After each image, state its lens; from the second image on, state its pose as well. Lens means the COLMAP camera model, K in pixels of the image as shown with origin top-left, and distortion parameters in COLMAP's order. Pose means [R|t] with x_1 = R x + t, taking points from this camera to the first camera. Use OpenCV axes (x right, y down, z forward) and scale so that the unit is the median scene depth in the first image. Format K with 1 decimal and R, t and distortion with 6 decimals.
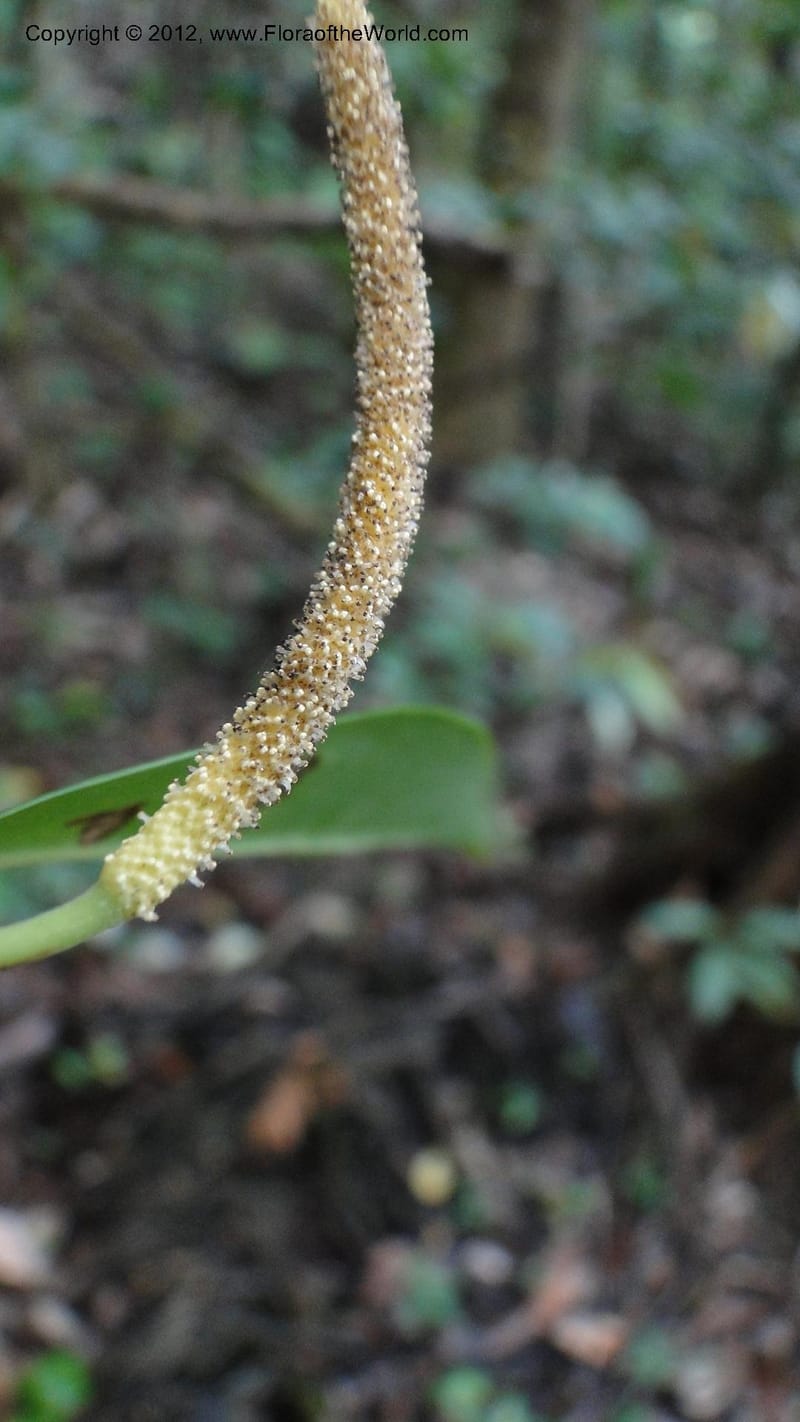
lens RADIAL K [[1140.8, 0, 400.0], [0, 1140.8, 711.0], [0, 0, 1]] dist [-0.029056, -0.069994]
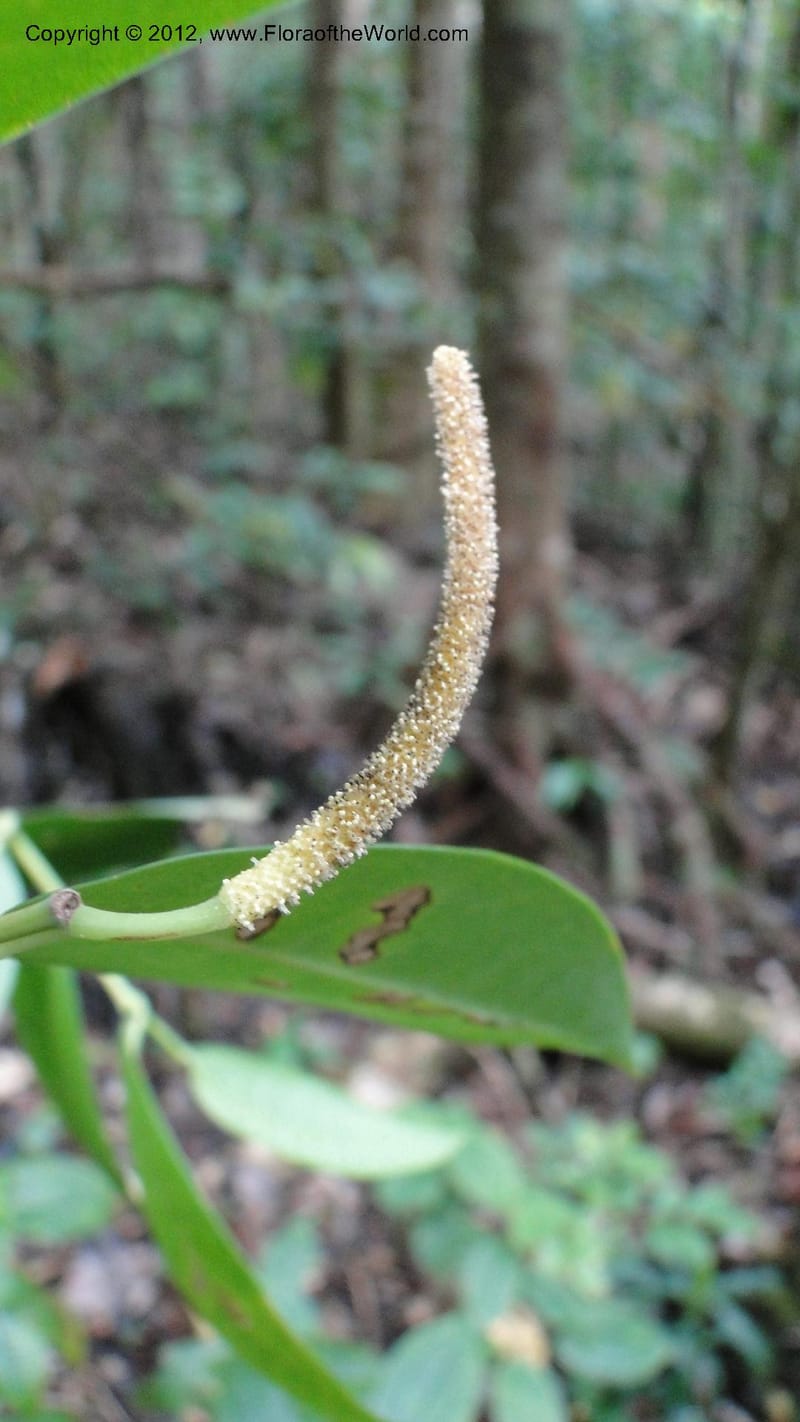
lens RADIAL K [[1140.8, 0, 400.0], [0, 1140.8, 711.0], [0, 0, 1]] dist [-0.029056, -0.069994]
pose [[0.973833, 0.025086, -0.225878, 0.253723], [-0.090250, 0.954849, -0.283051, 0.282100], [0.208578, 0.296030, 0.932127, -0.329873]]
